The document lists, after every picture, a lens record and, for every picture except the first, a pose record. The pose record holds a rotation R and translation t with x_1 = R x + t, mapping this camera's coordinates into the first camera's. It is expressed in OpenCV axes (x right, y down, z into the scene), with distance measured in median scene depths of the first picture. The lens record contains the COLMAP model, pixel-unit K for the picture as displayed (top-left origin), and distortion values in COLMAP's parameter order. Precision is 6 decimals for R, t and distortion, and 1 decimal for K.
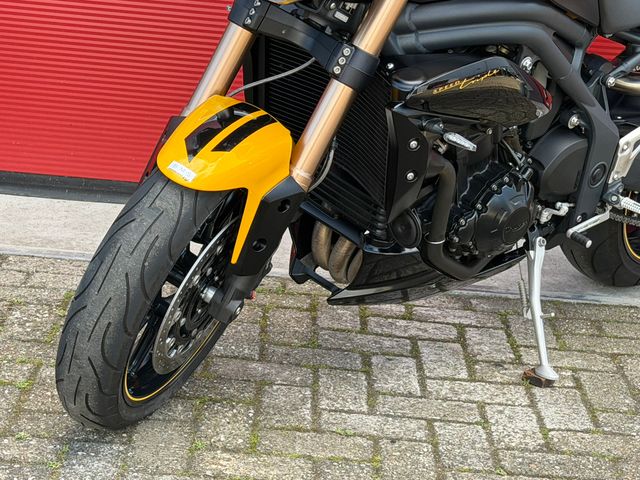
lens RADIAL K [[1502.9, 0, 325.6], [0, 1502.9, 243.1], [0, 0, 1]] dist [0.149349, 0.000000]
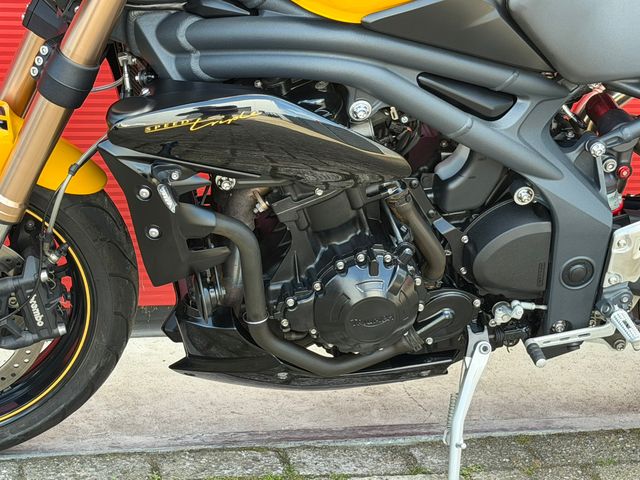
lens RADIAL K [[1563.5, 0, 313.7], [0, 1563.5, 254.8], [0, 0, 1]] dist [0.156440, 0.000000]
pose [[0.848980, 0.159691, -0.503718, 0.488882], [-0.153968, 0.986638, 0.053287, -0.080492], [0.505497, 0.032317, 0.862223, 0.298056]]
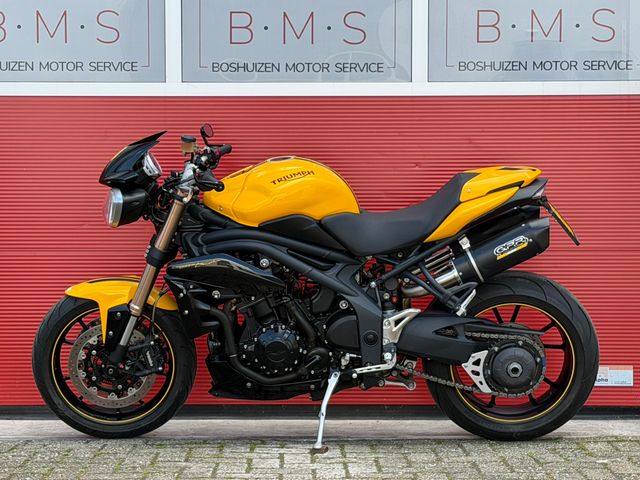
lens RADIAL K [[1563.5, 0, 319.5], [0, 1563.5, 262.2], [0, 0, 1]] dist [0.156440, 0.000000]
pose [[0.710157, -0.051340, -0.702169, 1.511864], [-0.157377, 0.960525, -0.229398, 0.314405], [0.686229, 0.273414, 0.674044, -0.296671]]
